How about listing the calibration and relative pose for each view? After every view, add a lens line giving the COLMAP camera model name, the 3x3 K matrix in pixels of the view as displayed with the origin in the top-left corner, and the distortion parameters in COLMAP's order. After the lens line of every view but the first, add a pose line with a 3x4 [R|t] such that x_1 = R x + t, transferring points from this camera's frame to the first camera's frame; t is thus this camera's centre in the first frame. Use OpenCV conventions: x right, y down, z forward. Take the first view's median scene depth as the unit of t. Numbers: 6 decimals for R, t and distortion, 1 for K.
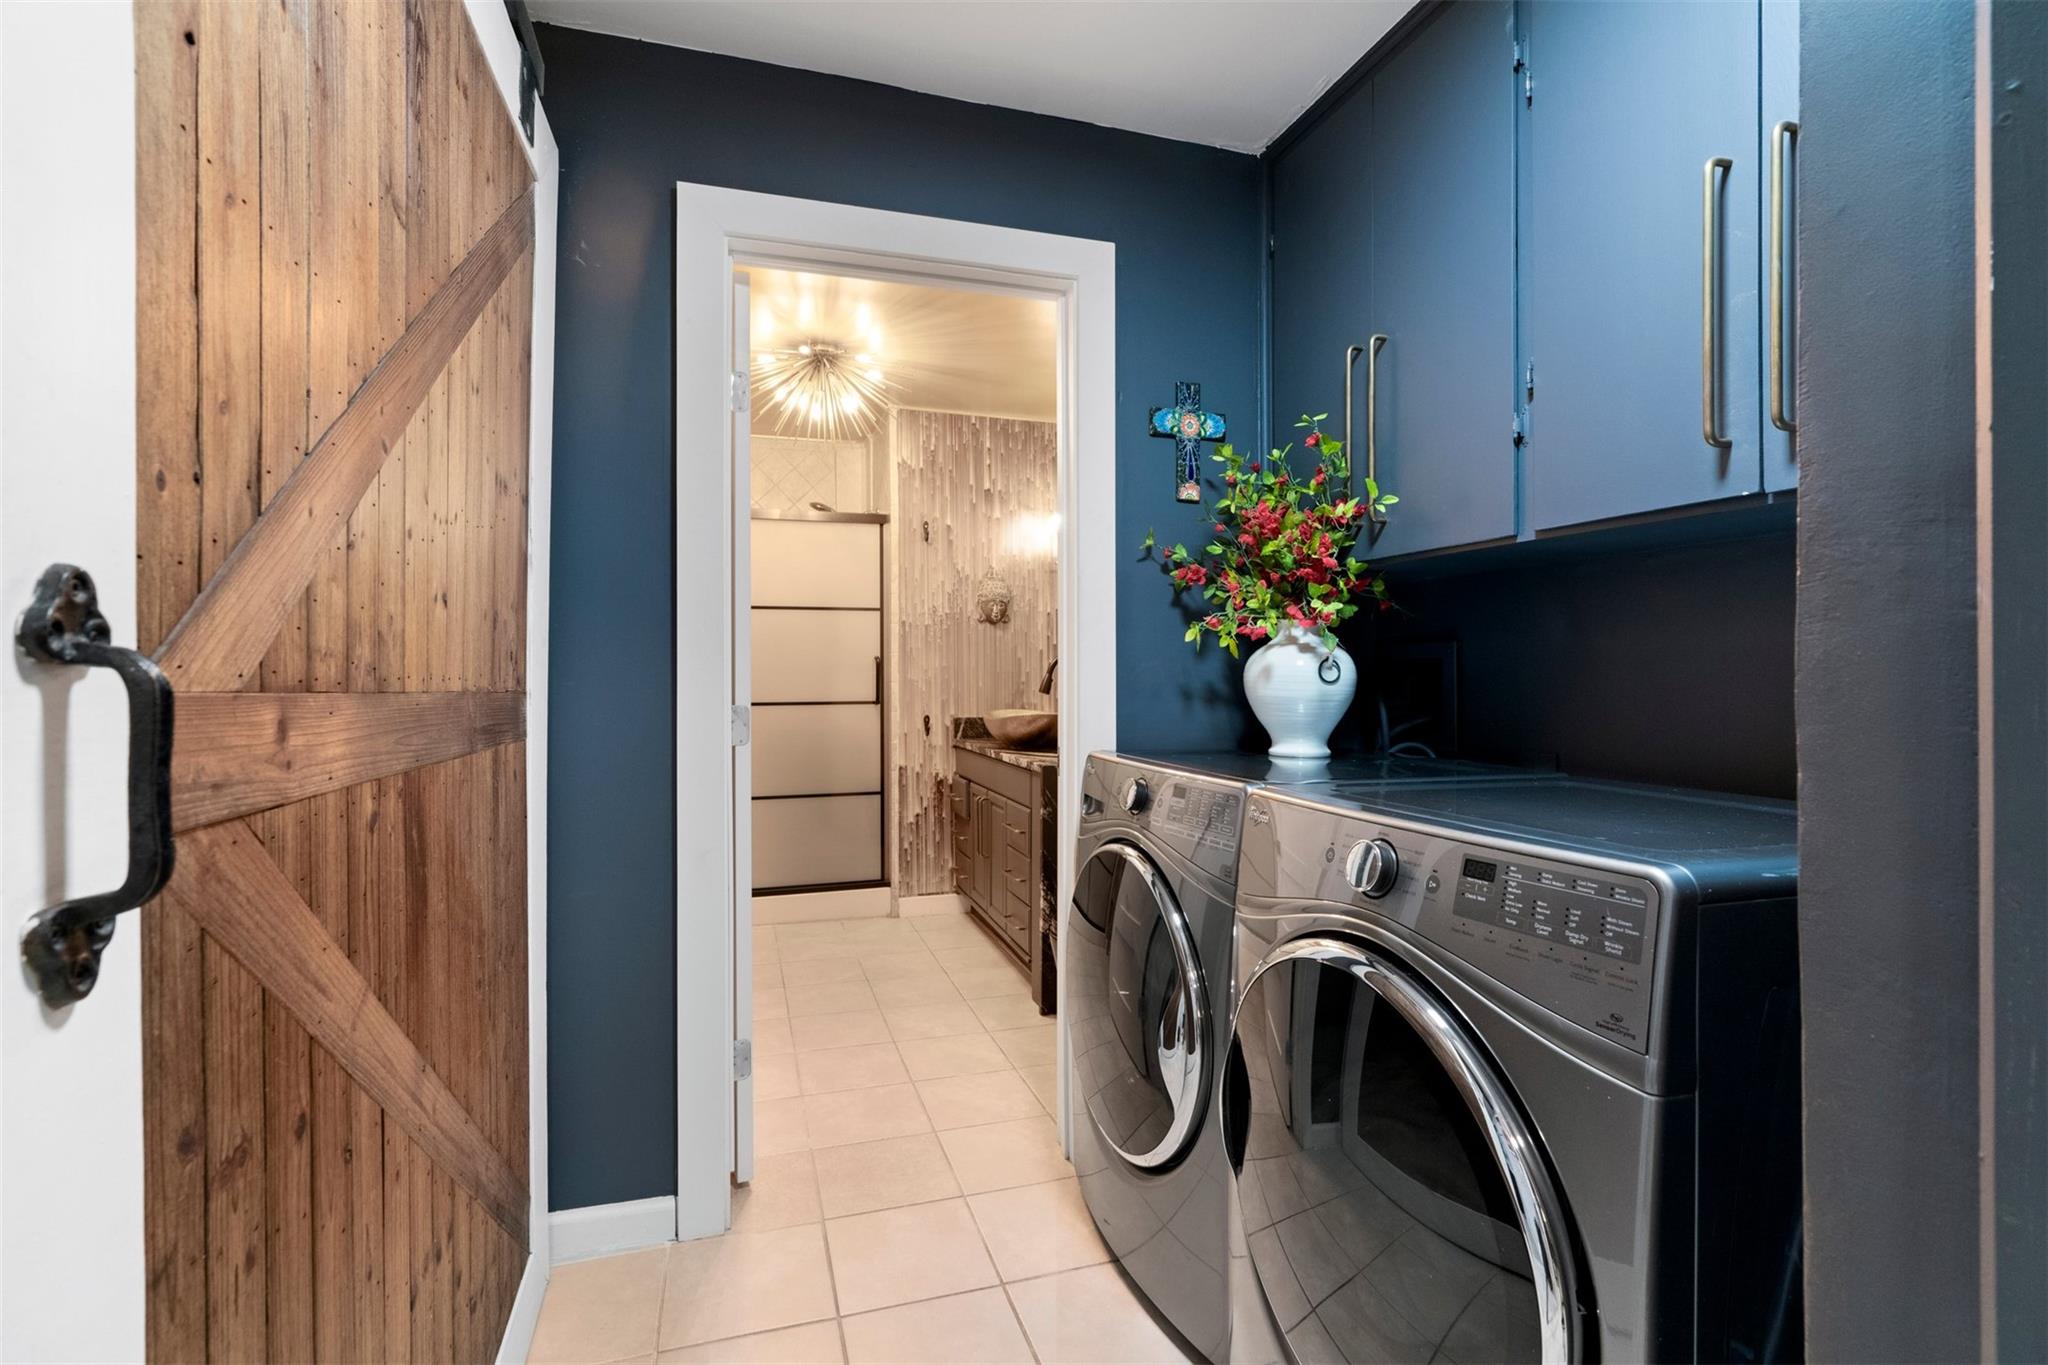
lens RADIAL K [[939.9, 0, 1021.9], [0, 939.9, 673.2], [0, 0, 1]] dist [-0.003488, 0.002386]
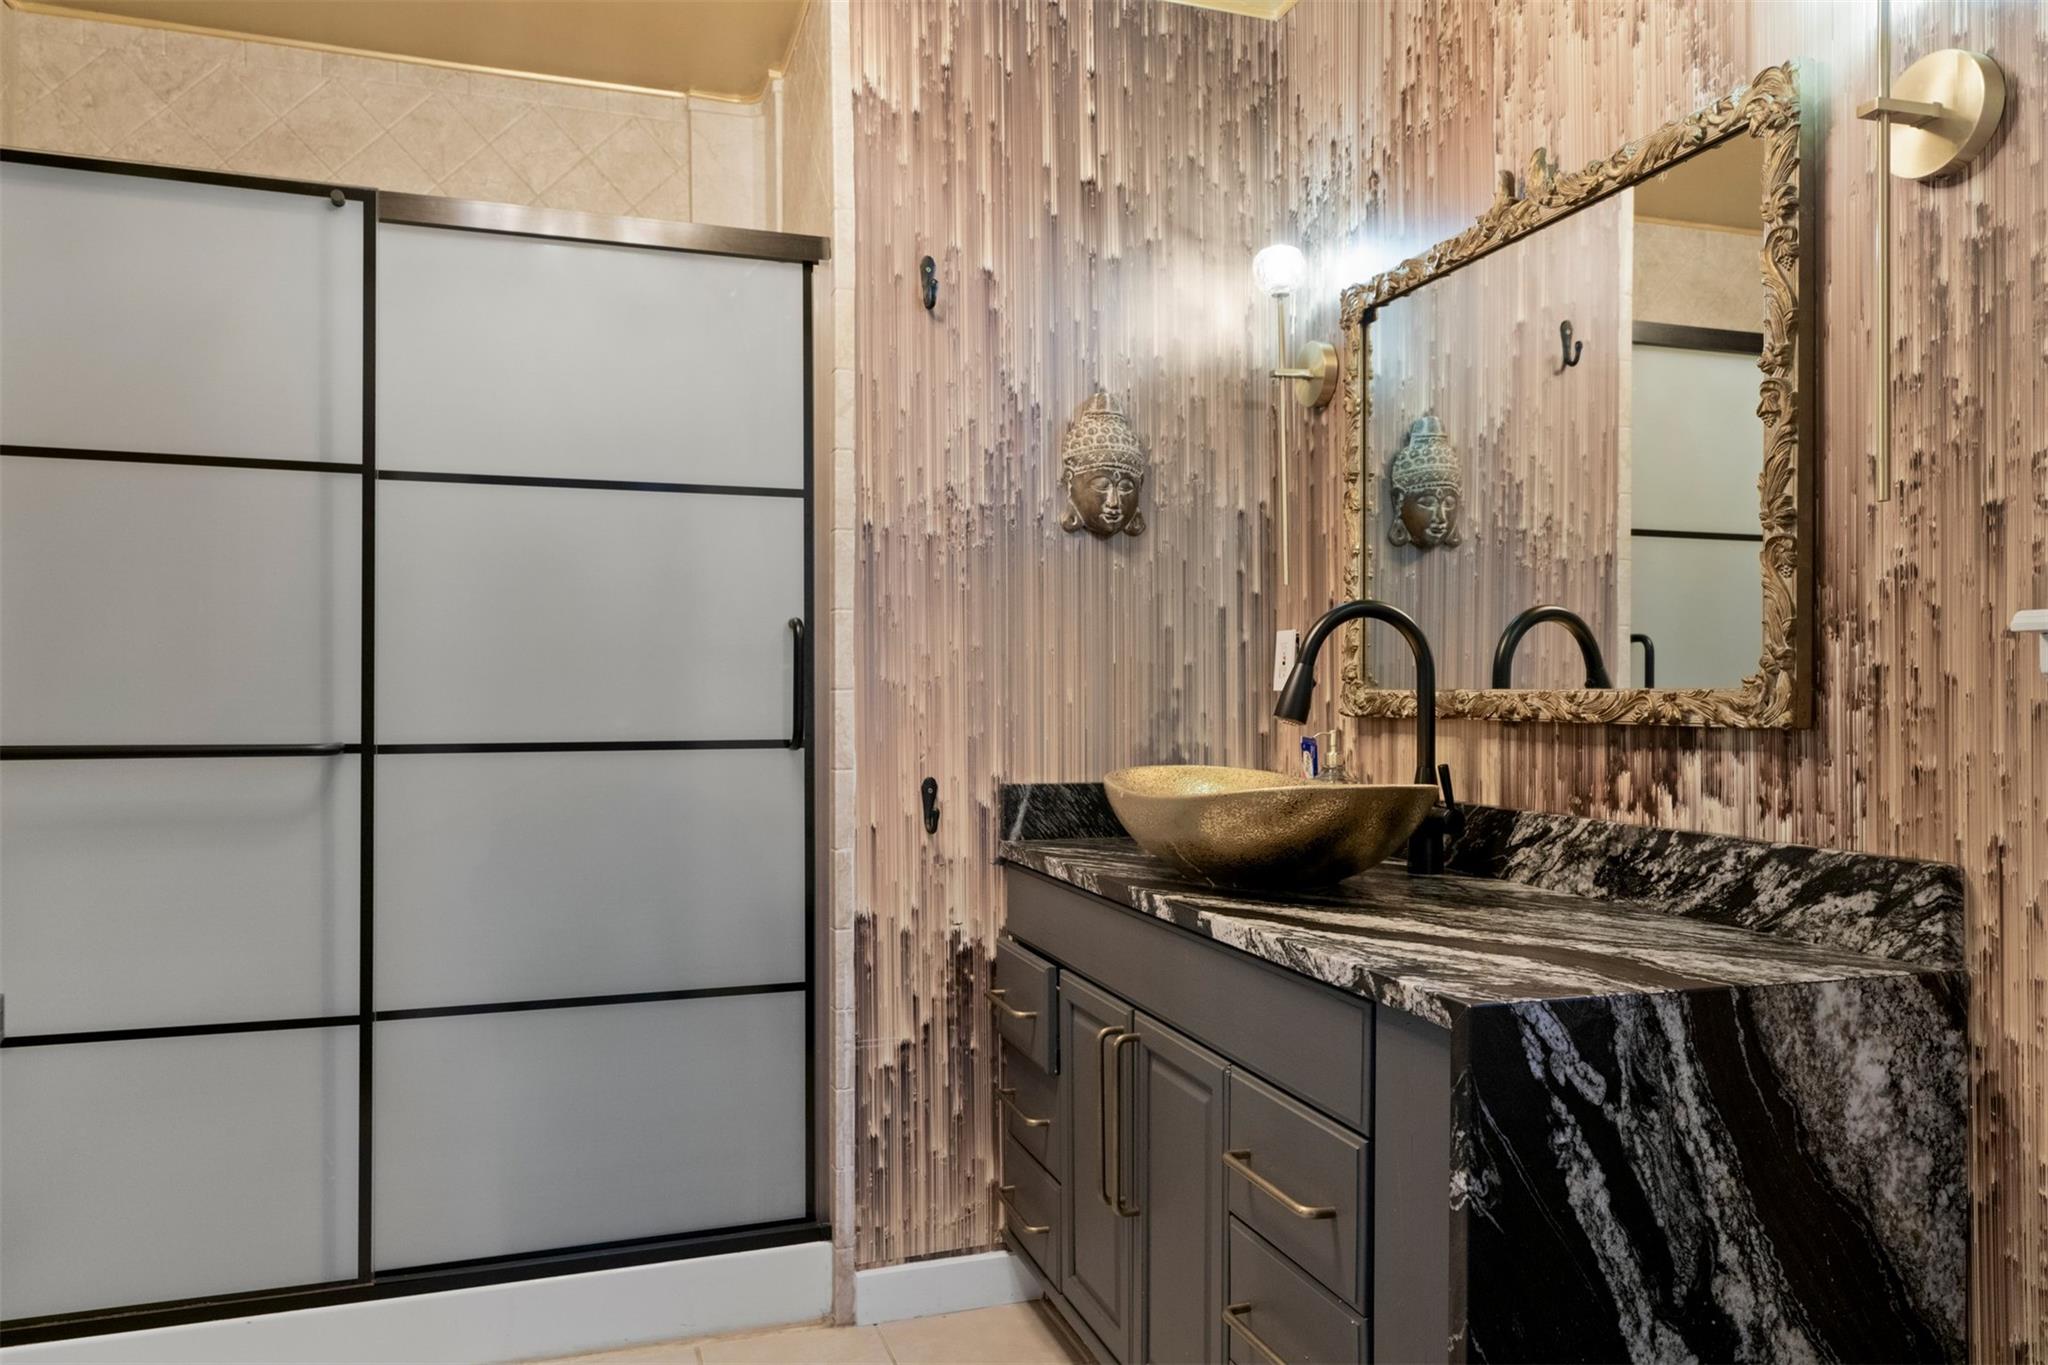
lens RADIAL K [[1394.2, 0, 1026.1], [0, 1394.2, 695.1], [0, 0, 1]] dist [0.002305, 0.000130]
pose [[0.999968, 0.000782, 0.007955, -0.066979], [-0.000804, 0.999996, 0.002724, 0.010179], [-0.007953, -0.002731, 0.999965, 0.444870]]
